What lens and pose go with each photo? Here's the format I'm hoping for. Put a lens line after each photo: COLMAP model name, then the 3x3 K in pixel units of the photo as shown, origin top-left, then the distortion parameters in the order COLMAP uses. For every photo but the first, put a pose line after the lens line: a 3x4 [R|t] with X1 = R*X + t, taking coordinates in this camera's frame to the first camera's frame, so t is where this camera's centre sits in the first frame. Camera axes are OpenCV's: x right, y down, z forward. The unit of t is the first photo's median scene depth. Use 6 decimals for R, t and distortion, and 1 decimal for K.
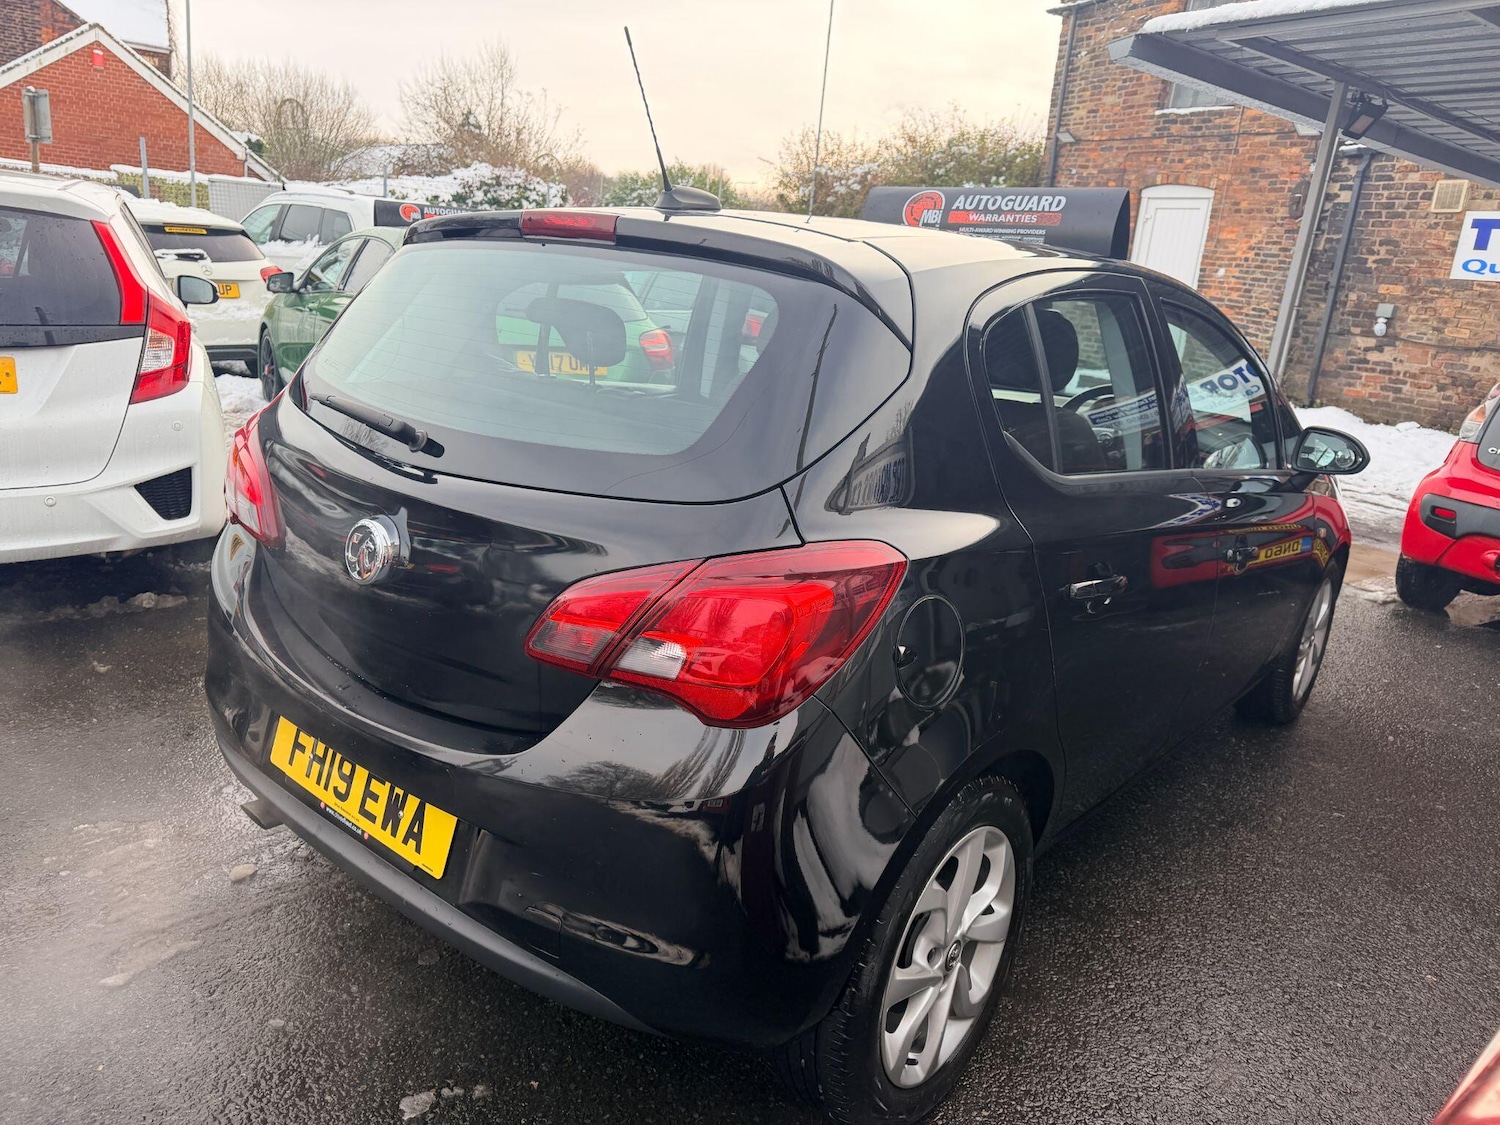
lens RADIAL K [[1063.2, 0, 745.7], [0, 1063.2, 564.8], [0, 0, 1]] dist [0.007293, -0.006872]
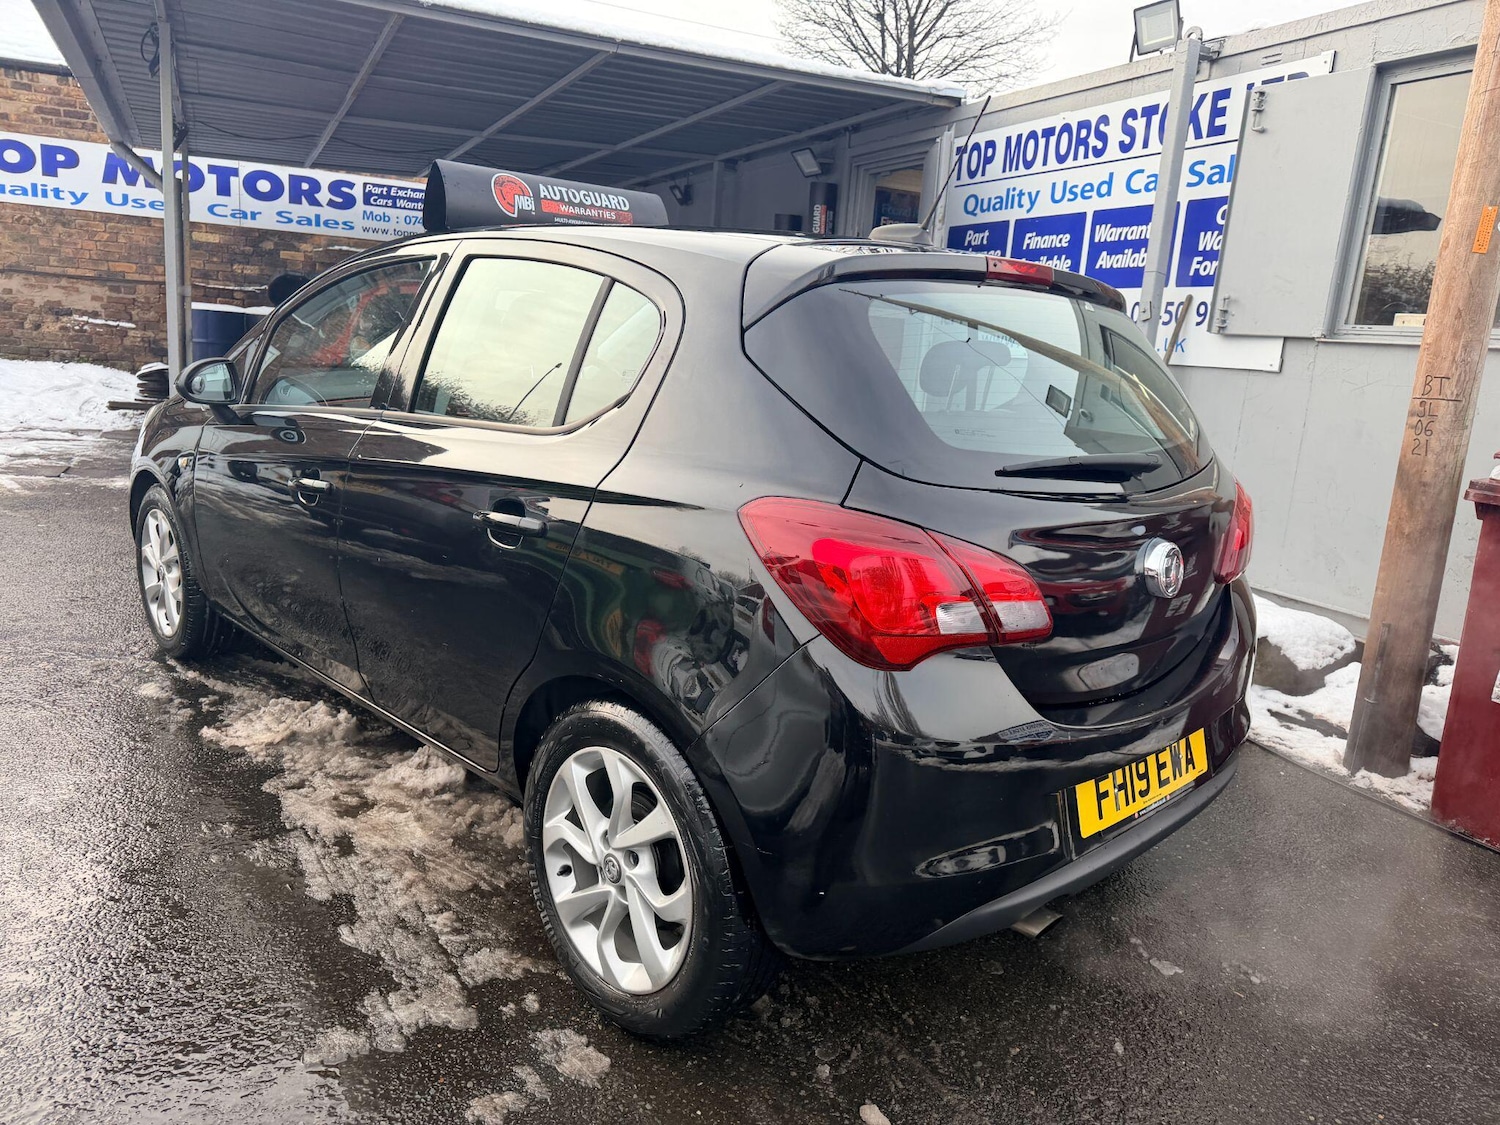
lens RADIAL K [[1061.8, 0, 743.9], [0, 1061.8, 558.6], [0, 0, 1]] dist [0.009441, -0.007443]
pose [[0.109564, -0.292108, 0.950089, -0.248732], [0.204829, 0.941963, 0.265989, -0.070665], [-0.972646, 0.165463, 0.163037, 0.206804]]
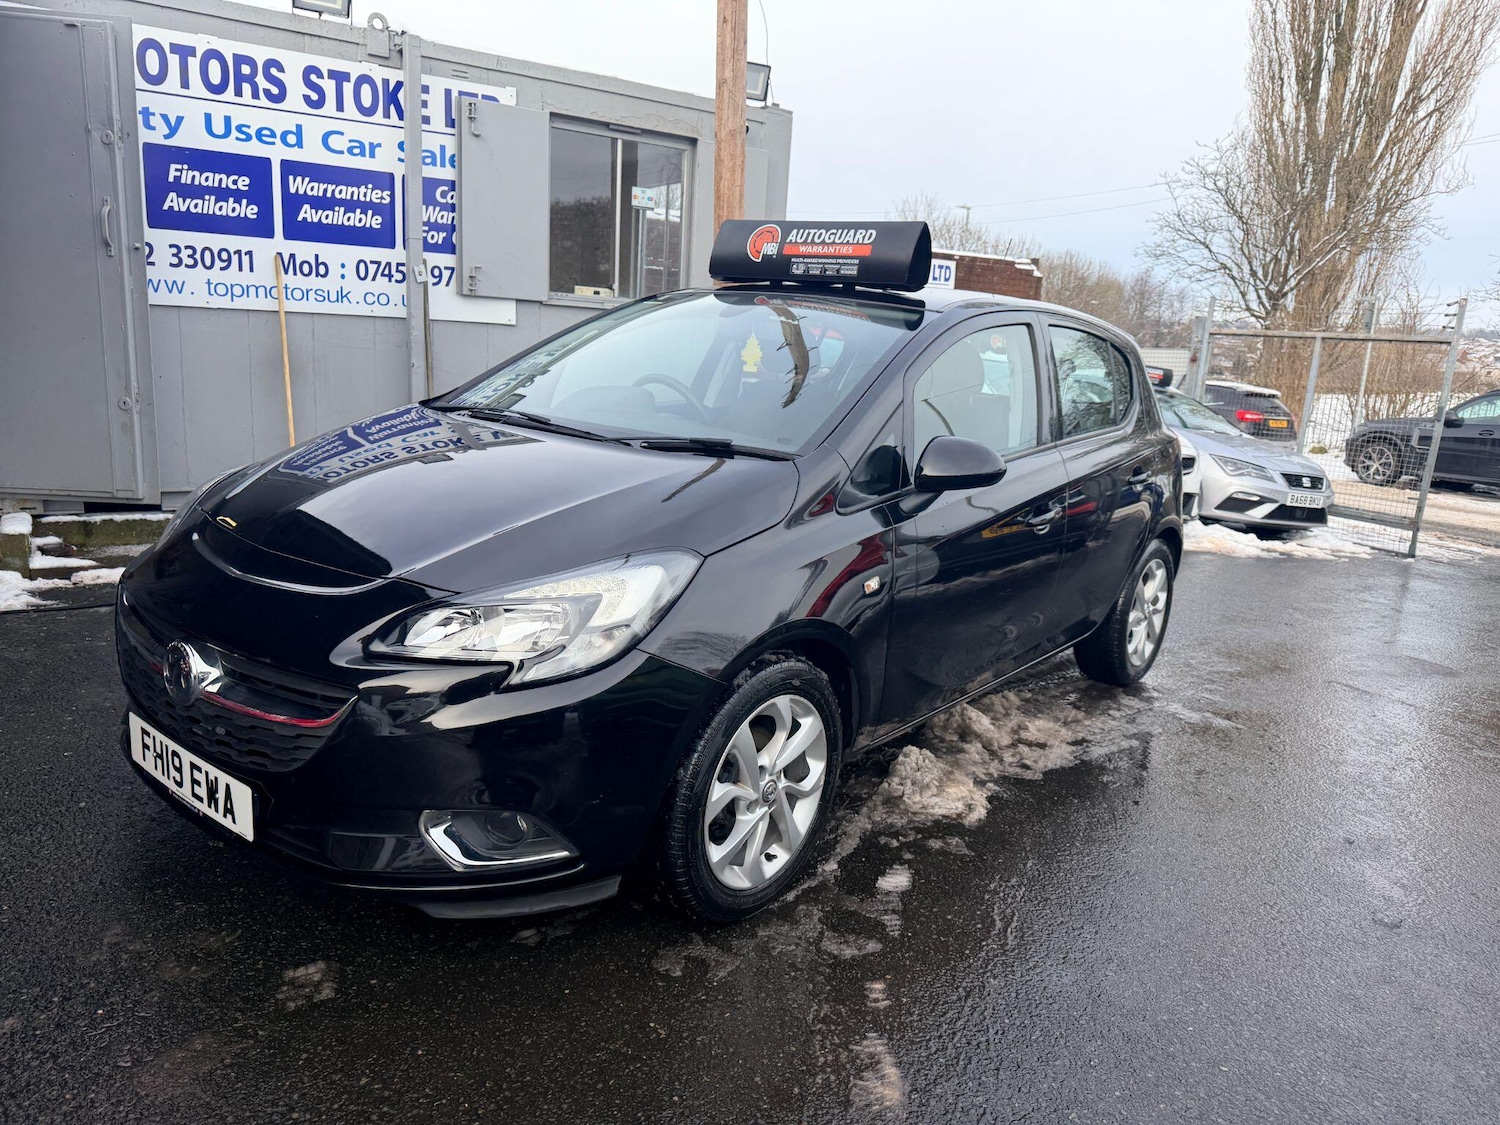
lens RADIAL K [[1061.8, 0, 747.5], [0, 1061.8, 561.7], [0, 0, 1]] dist [0.010133, -0.011930]
pose [[-0.987265, -0.150895, -0.050385, 0.088665], [-0.157151, 0.875833, 0.456311, -0.156185], [-0.024726, 0.458418, -0.888393, 0.632581]]
